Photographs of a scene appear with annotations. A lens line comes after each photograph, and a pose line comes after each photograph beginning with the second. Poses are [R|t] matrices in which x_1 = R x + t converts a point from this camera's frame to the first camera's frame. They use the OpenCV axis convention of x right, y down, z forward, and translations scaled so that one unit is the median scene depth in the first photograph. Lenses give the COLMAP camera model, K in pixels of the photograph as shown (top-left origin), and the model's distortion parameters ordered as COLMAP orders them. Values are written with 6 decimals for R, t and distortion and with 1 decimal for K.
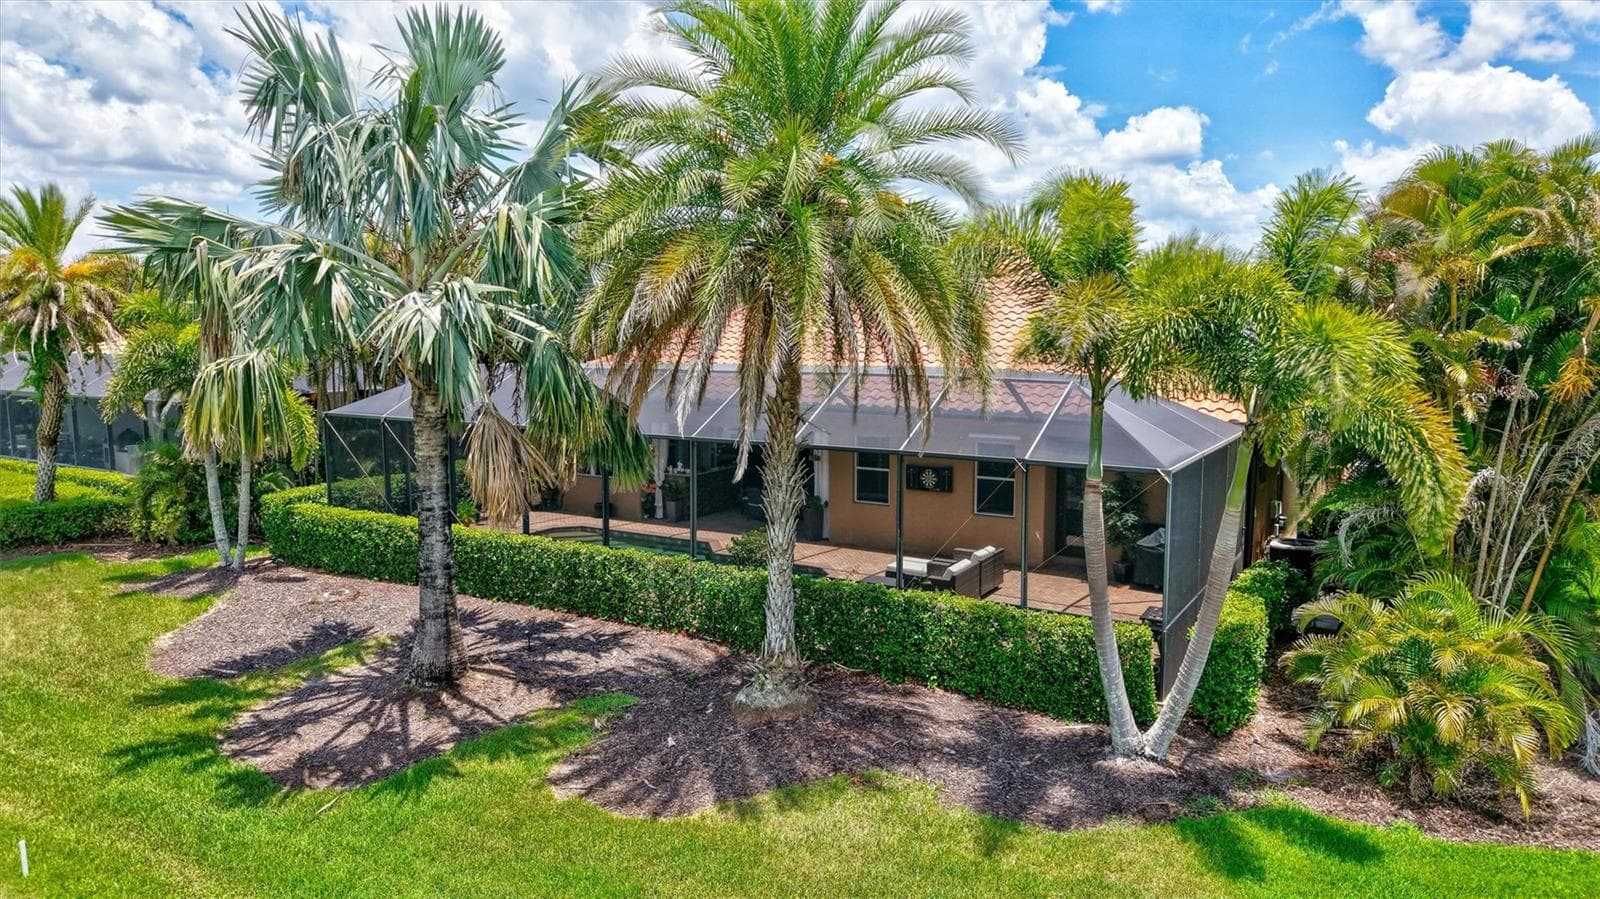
lens RADIAL K [[1076.3, 0, 800.0], [0, 1076.3, 449.5], [0, 0, 1]] dist [0.010339, 0.000079]
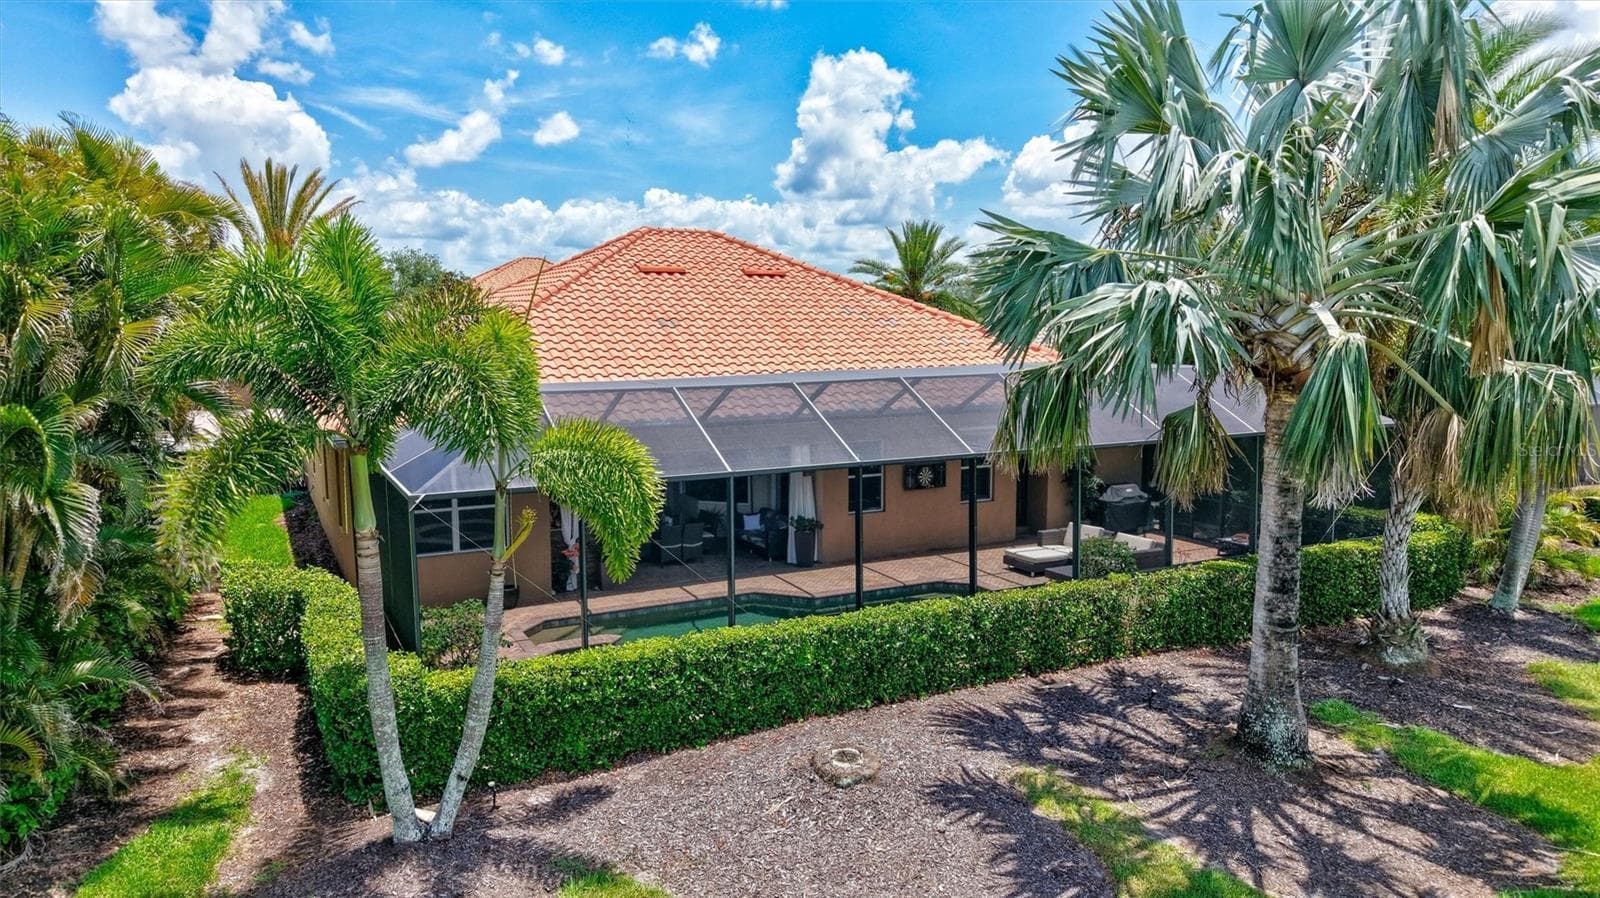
lens RADIAL K [[1071.9, 0, 800.0], [0, 1071.9, 449.0], [0, 0, 1]] dist [0.043085, -0.035111]
pose [[0.494651, -0.101453, 0.863150, -1.235423], [0.100493, 0.993178, 0.059146, -0.107050], [-0.863262, 0.057484, 0.501472, 0.908703]]
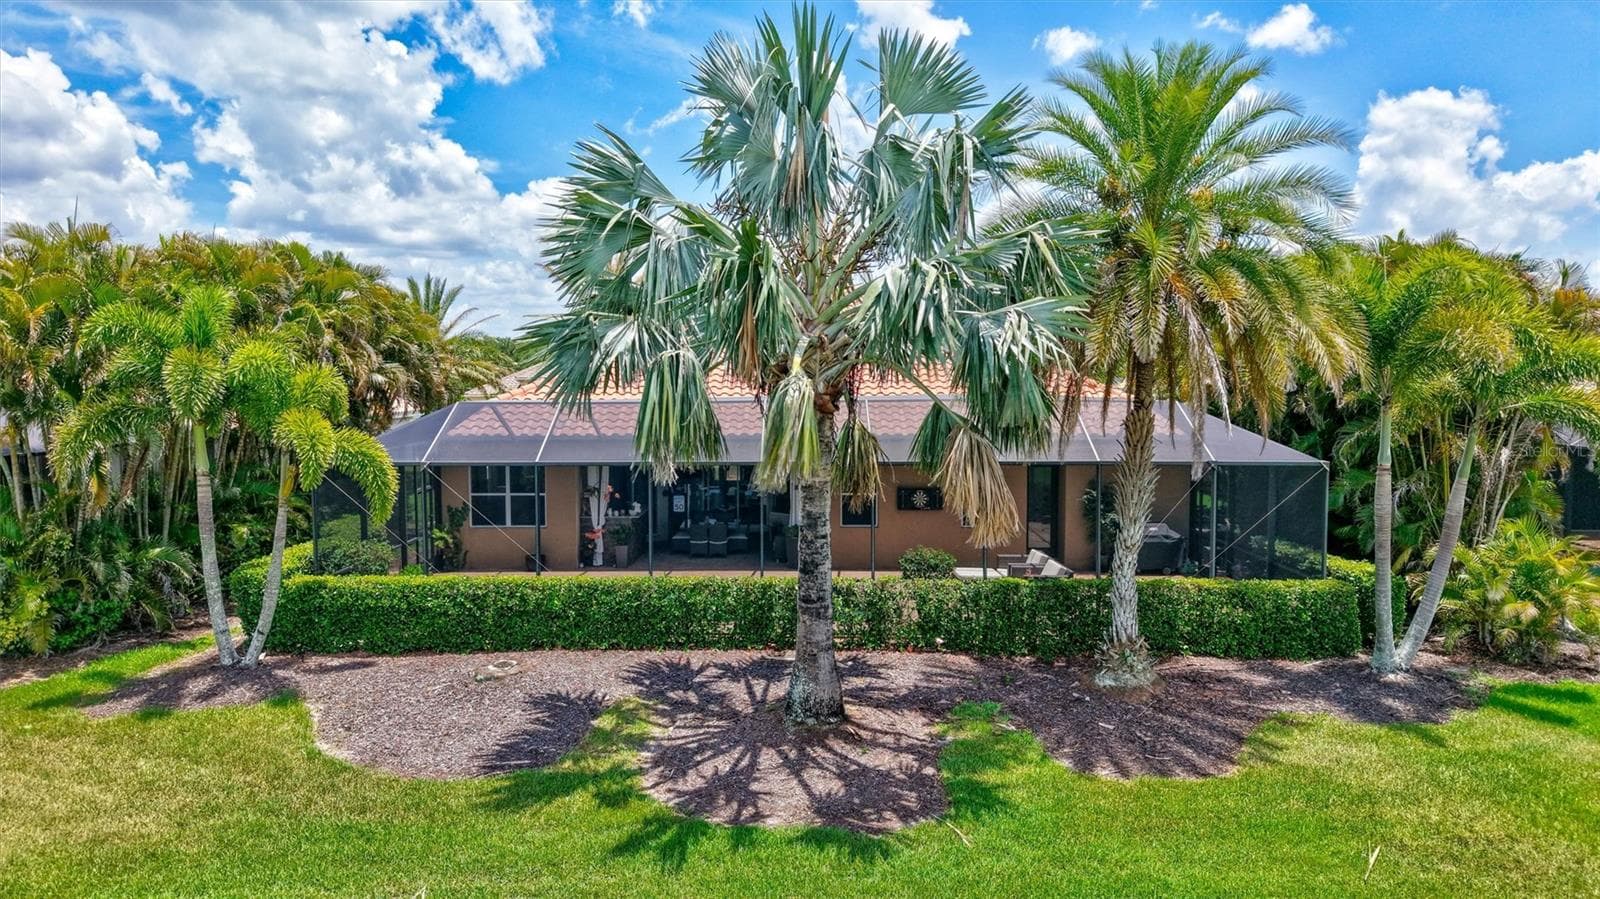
lens RADIAL K [[1060.4, 0, 800.0], [0, 1060.4, 449.5], [0, 0, 1]] dist [0.062677, -0.092309]
pose [[0.852558, -0.033490, 0.521559, -0.850907], [0.060271, 0.997587, -0.034463, 0.009143], [-0.519146, 0.060817, 0.852519, 0.196419]]
